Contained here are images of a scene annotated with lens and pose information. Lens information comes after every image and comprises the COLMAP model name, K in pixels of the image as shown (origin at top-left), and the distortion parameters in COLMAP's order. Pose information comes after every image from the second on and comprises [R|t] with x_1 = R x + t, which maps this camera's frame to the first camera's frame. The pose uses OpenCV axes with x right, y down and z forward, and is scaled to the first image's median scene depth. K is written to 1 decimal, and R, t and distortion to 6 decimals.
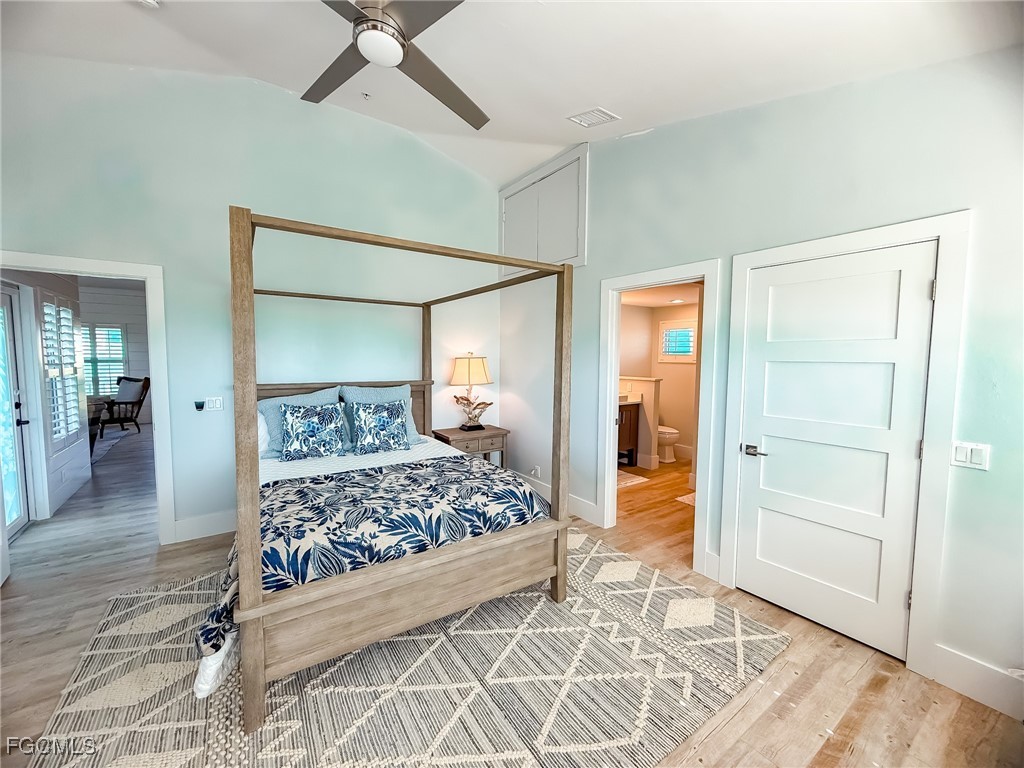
lens RADIAL K [[417.4, 0, 508.0], [0, 417.4, 387.6], [0, 0, 1]] dist [0.000484, 0.000052]
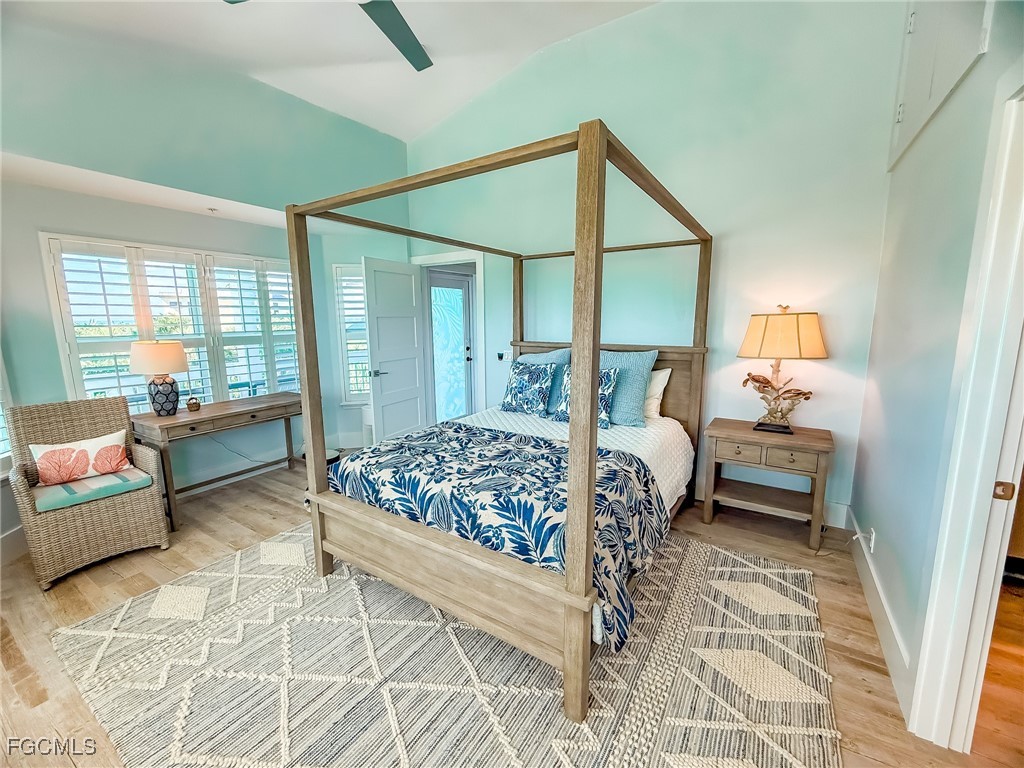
lens RADIAL K [[417.4, 0, 508.0], [0, 417.4, 387.6], [0, 0, 1]] dist [0.000484, 0.000052]
pose [[0.391292, 0.141315, -0.909352, 0.589615], [-0.061569, 0.989946, 0.127347, -0.034976], [0.918205, 0.006158, 0.396058, 0.689790]]
